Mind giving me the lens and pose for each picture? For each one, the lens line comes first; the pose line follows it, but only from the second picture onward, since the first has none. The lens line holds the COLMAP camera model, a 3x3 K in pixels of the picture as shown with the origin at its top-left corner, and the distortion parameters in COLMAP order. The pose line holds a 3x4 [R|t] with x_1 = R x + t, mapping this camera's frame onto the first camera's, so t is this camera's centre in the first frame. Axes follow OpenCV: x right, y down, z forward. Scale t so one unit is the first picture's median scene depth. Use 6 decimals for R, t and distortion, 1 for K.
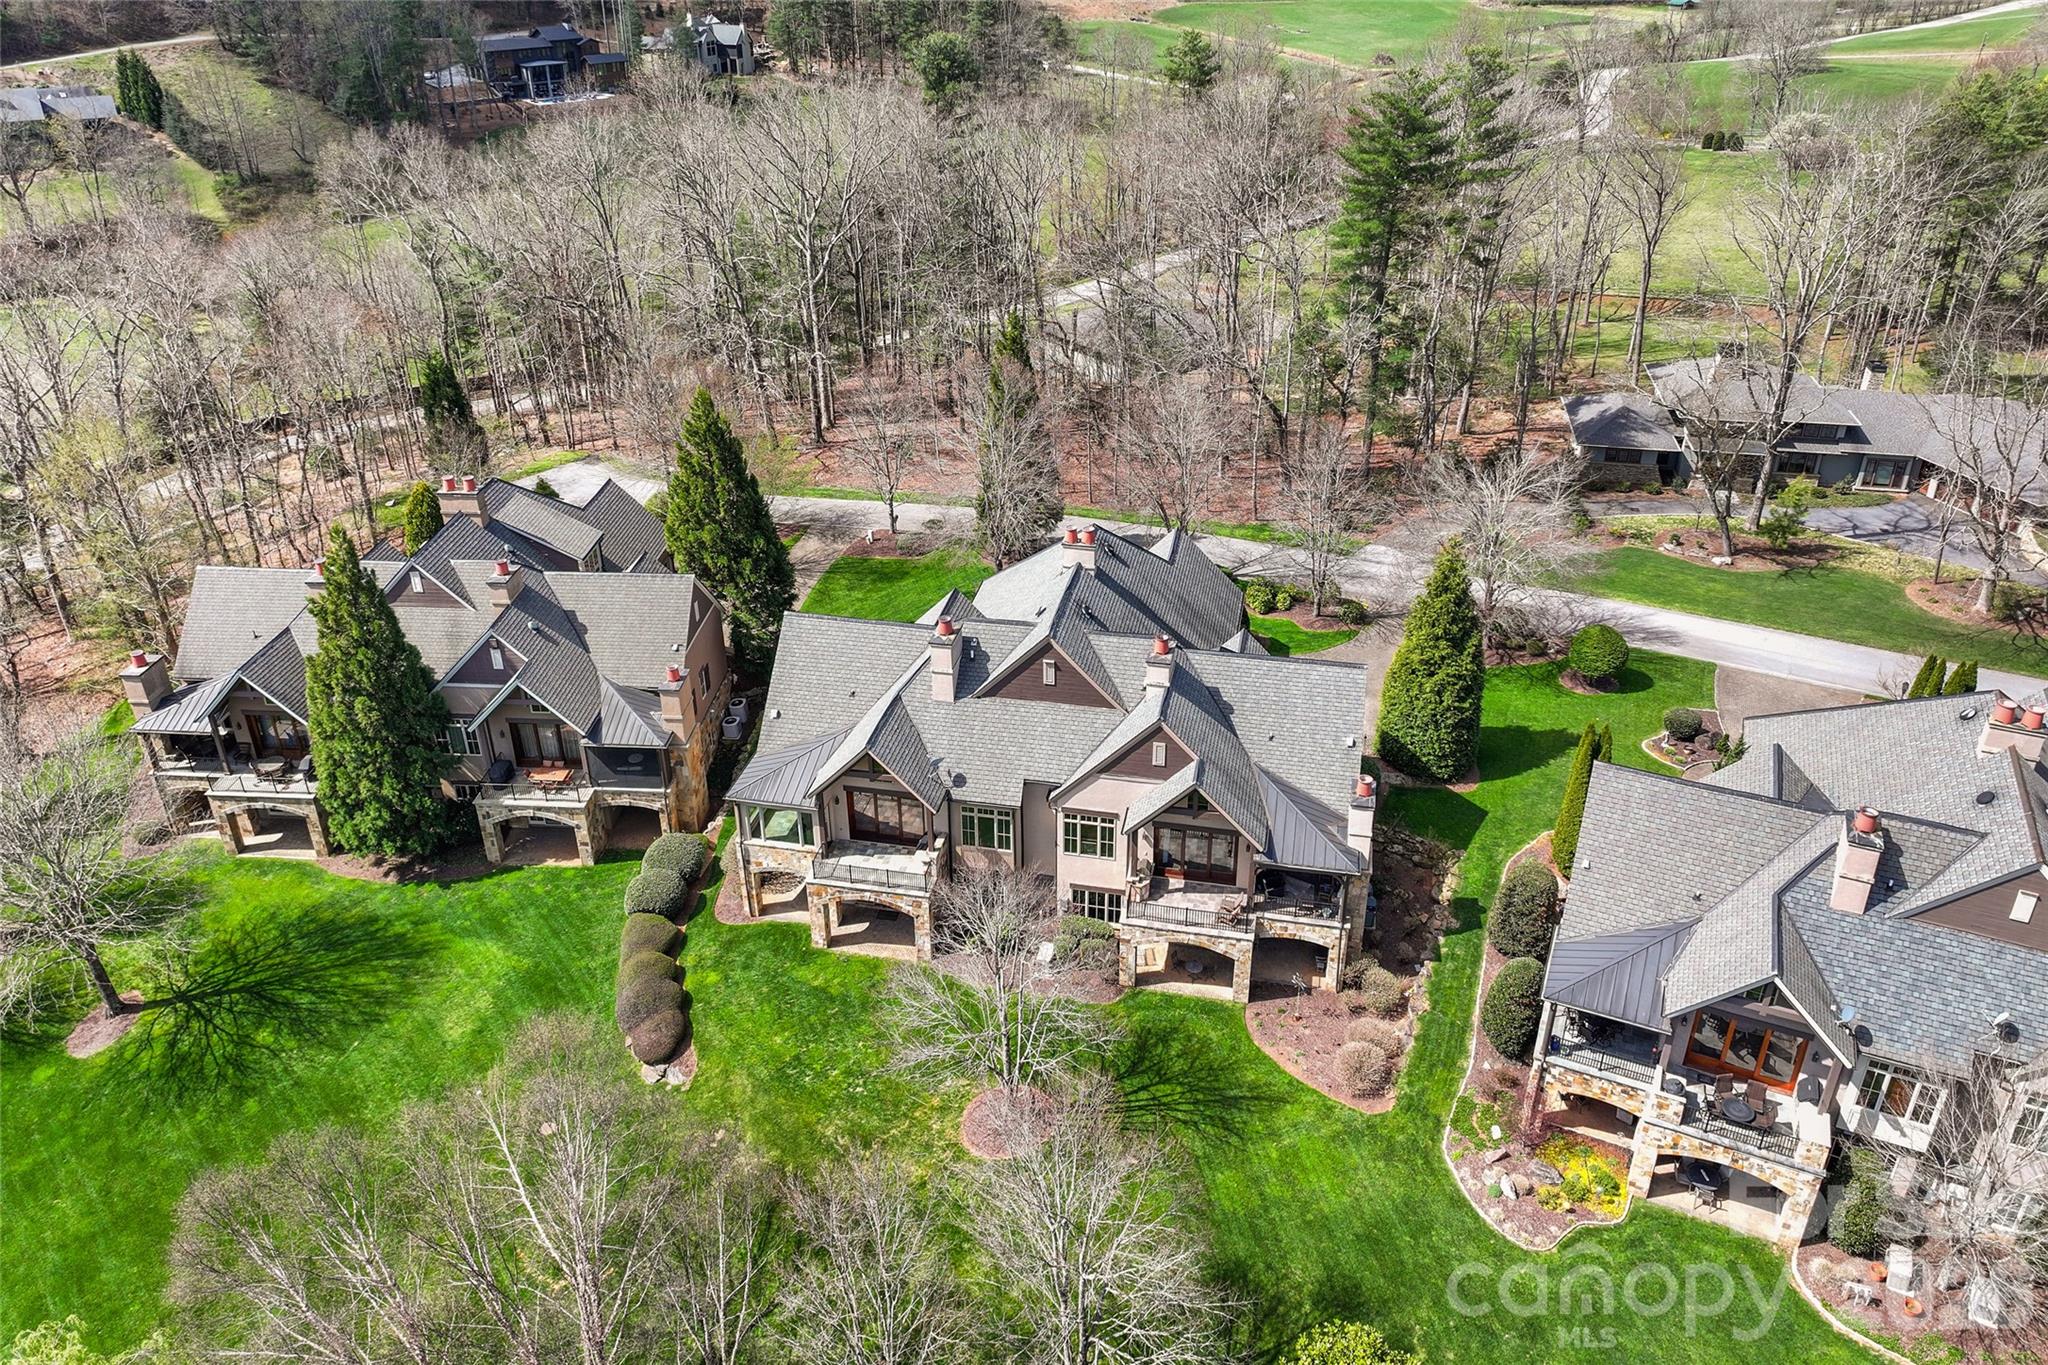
lens RADIAL K [[1452.9, 0, 1021.5], [0, 1452.9, 578.6], [0, 0, 1]] dist [-0.000149, 0.017216]
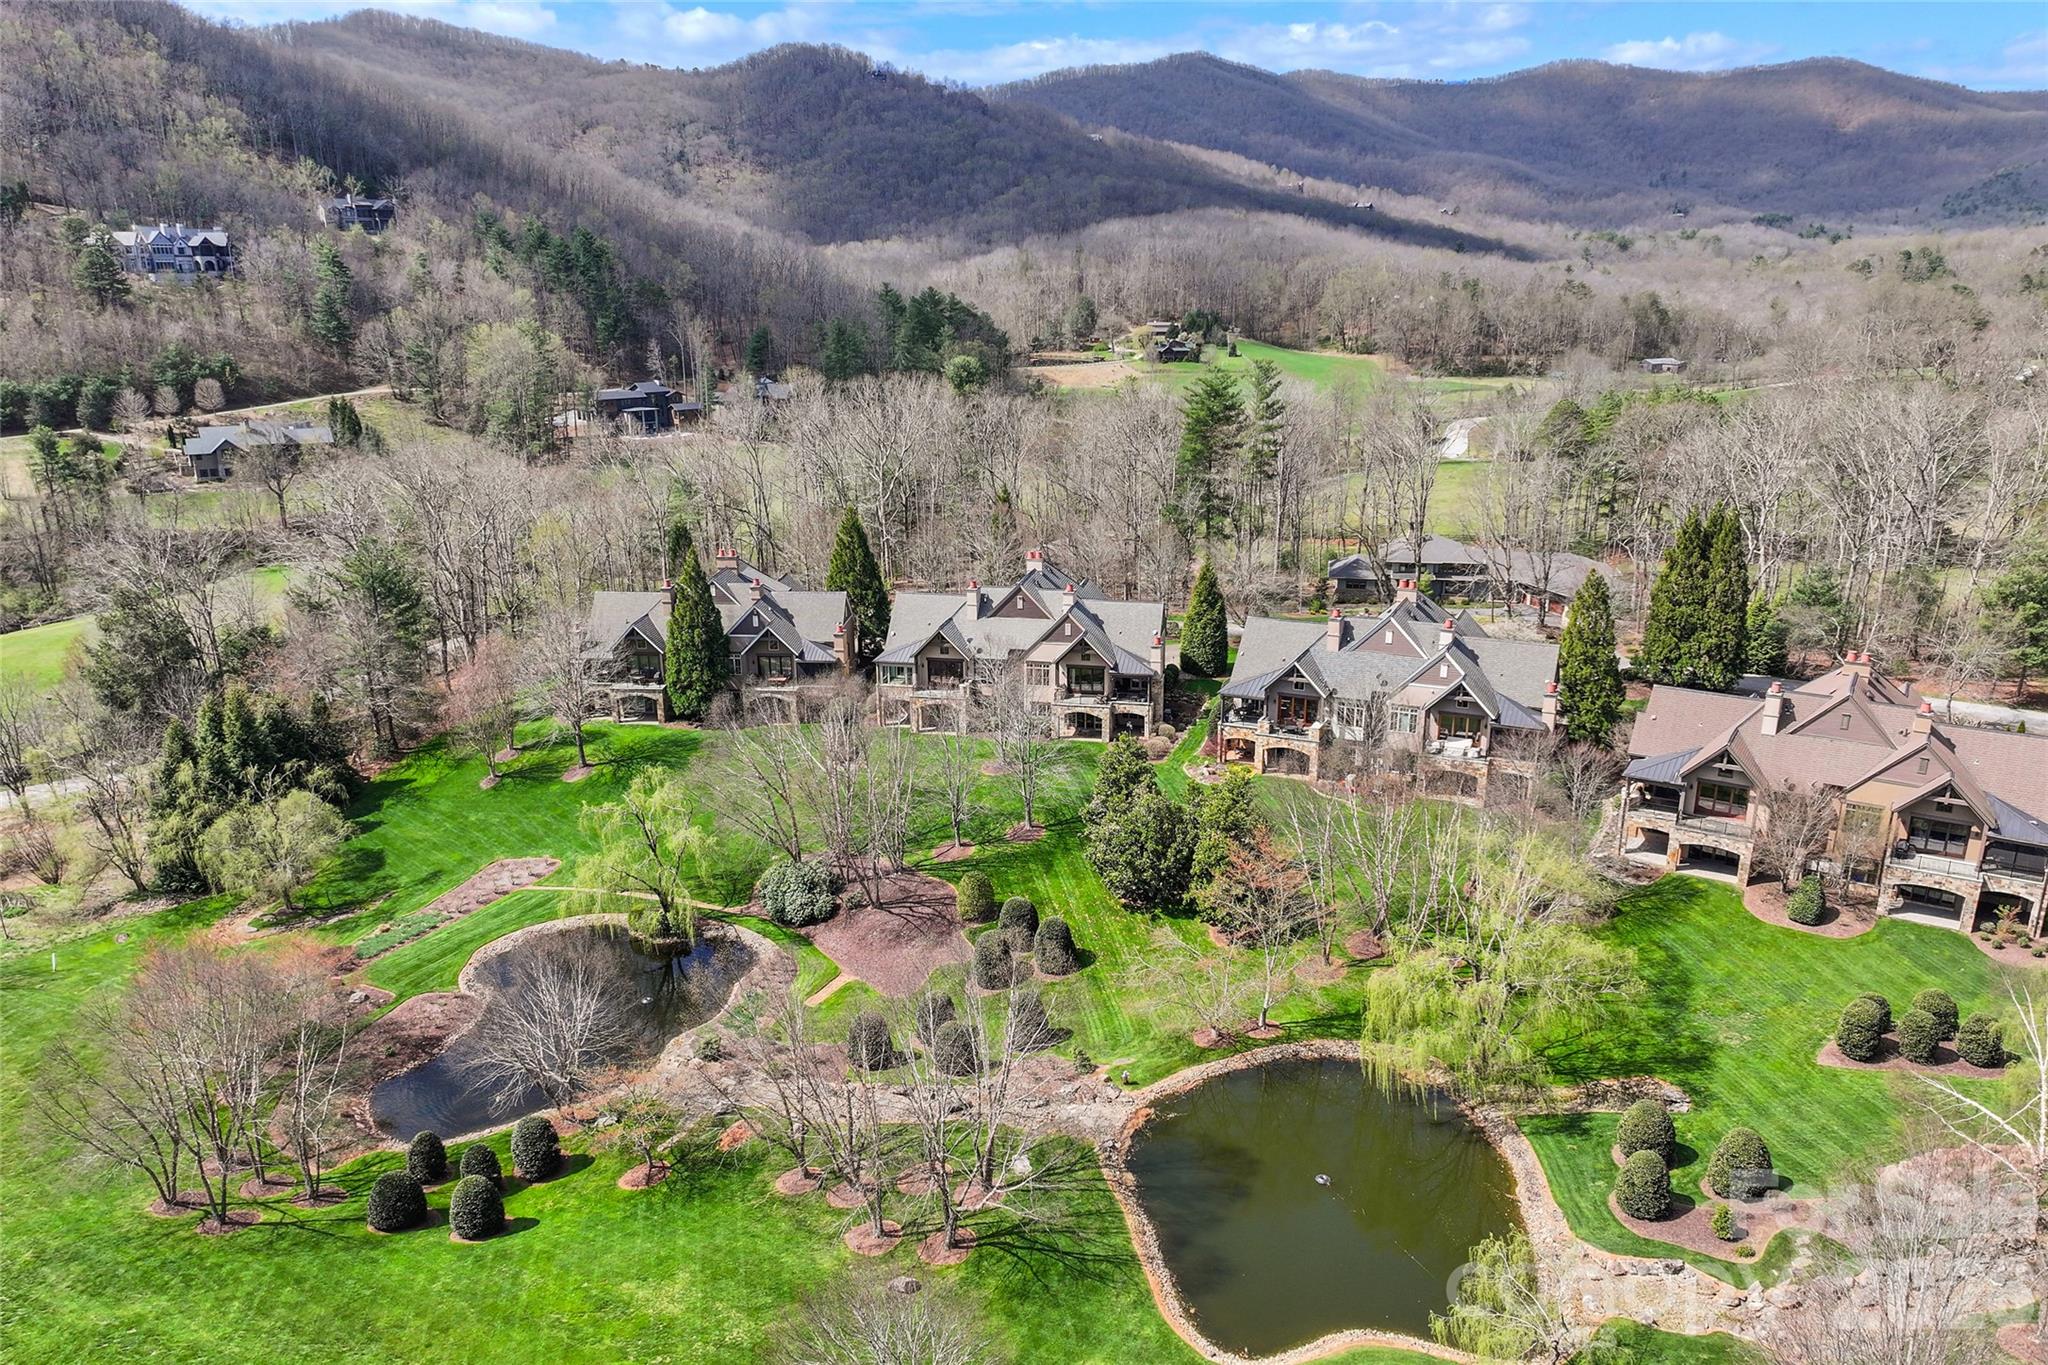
lens RADIAL K [[1452.9, 0, 1012.0], [0, 1452.9, 696.1], [0, 0, 1]] dist [-0.000149, 0.017216]
pose [[0.999999, 0.001183, 0.000196, 0.006071], [-0.001133, 0.985746, -0.168239, 0.549231], [-0.000393, 0.168238, 0.985746, -1.108732]]
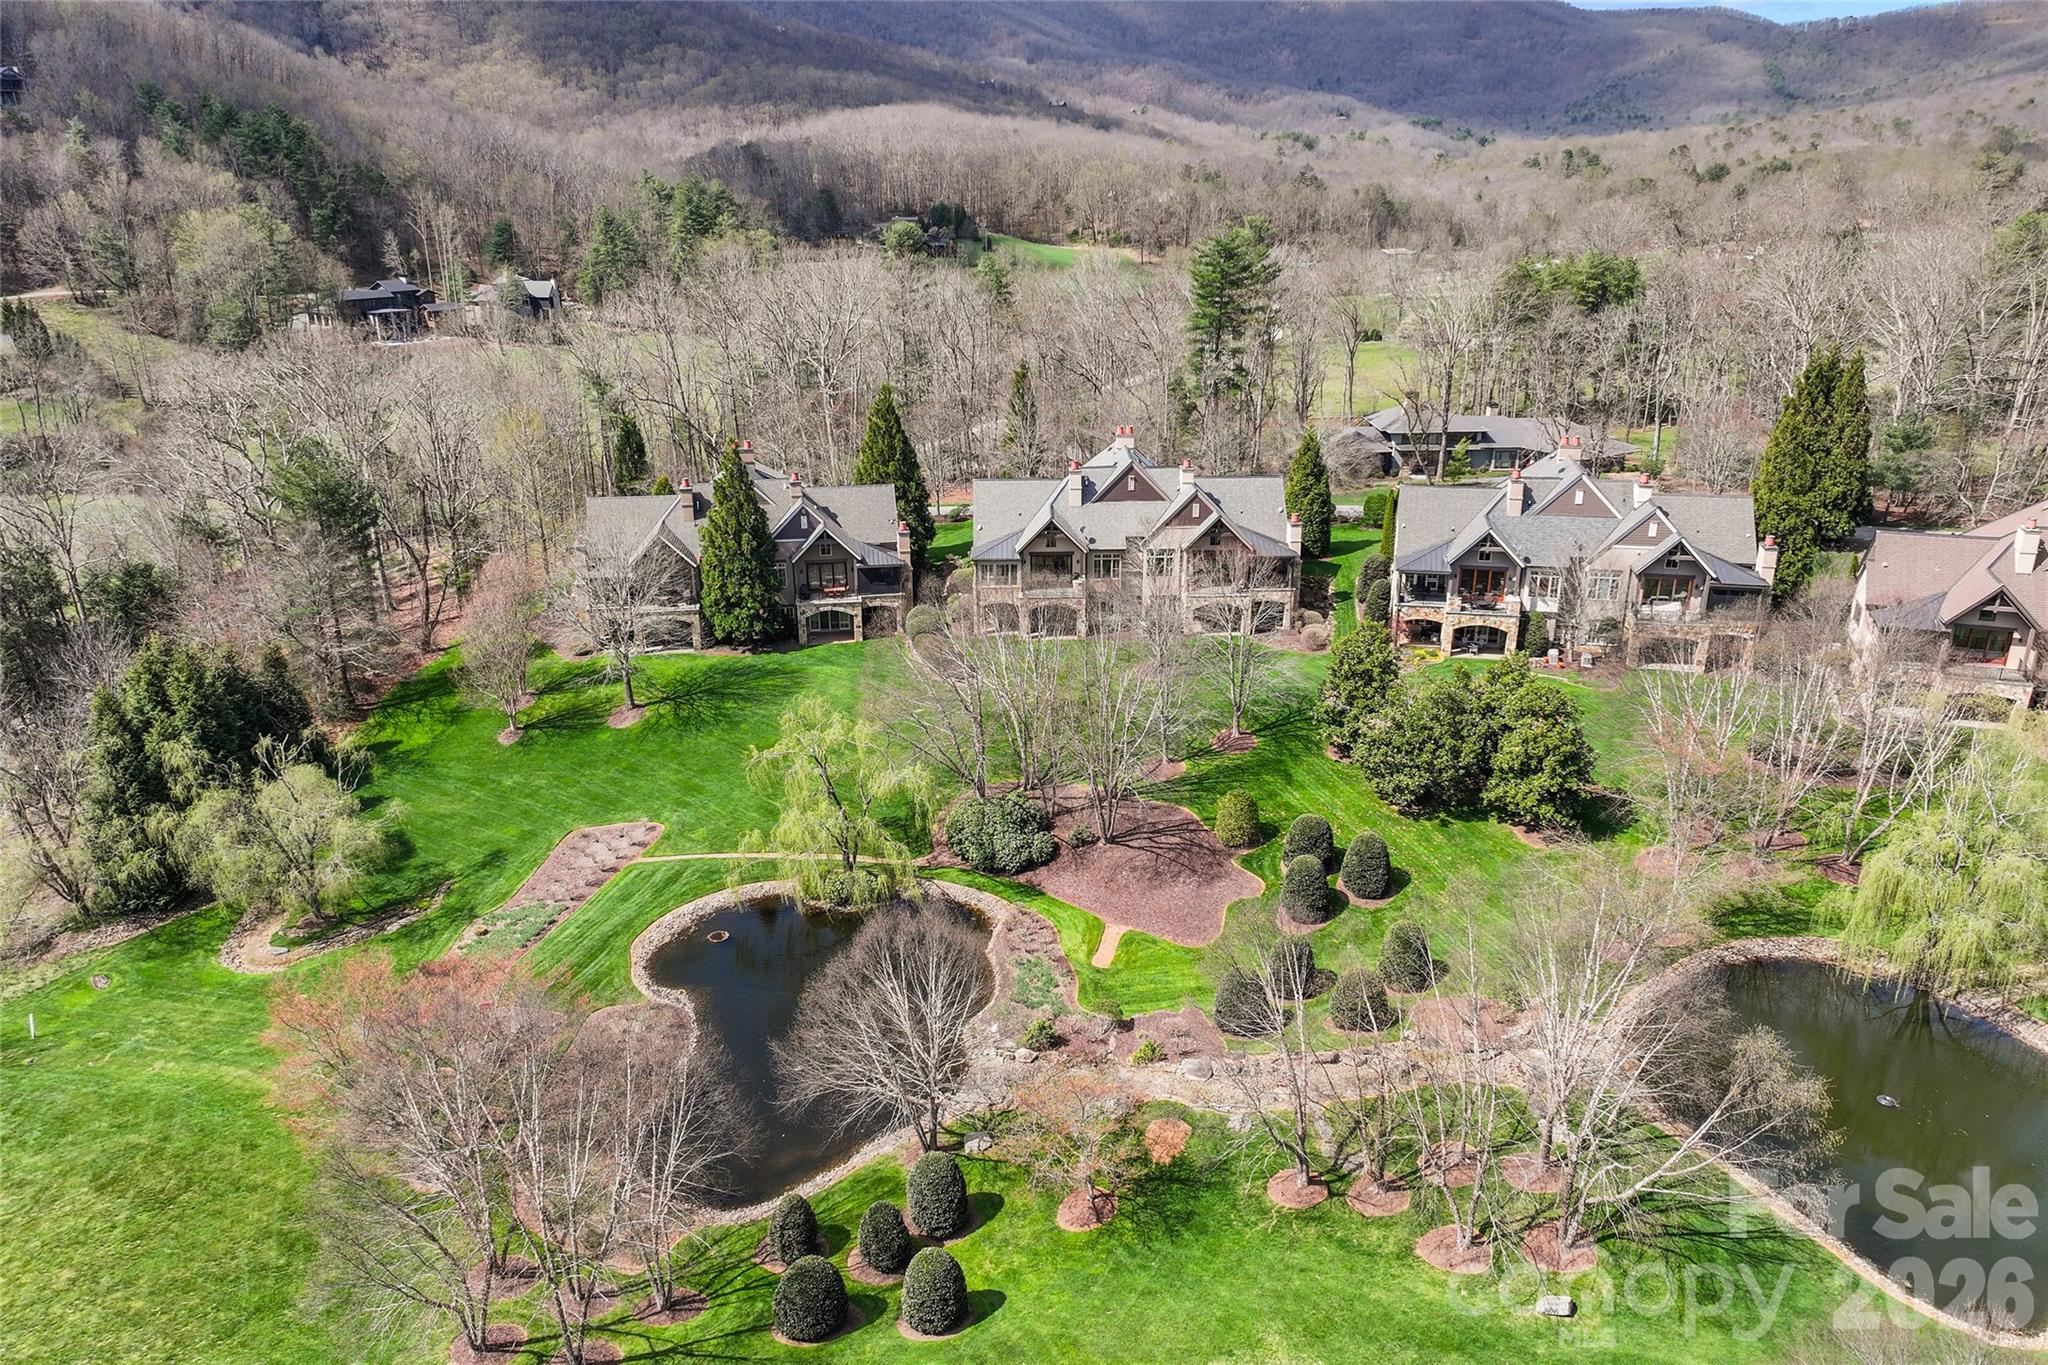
lens RADIAL K [[1452.9, 0, 1020.2], [0, 1452.9, 684.2], [0, 0, 1]] dist [-0.000149, 0.017216]
pose [[0.974965, -0.072680, 0.210145, -0.527070], [0.096889, 0.989495, -0.107294, 0.498236], [-0.200139, 0.124969, 0.971765, -0.790273]]
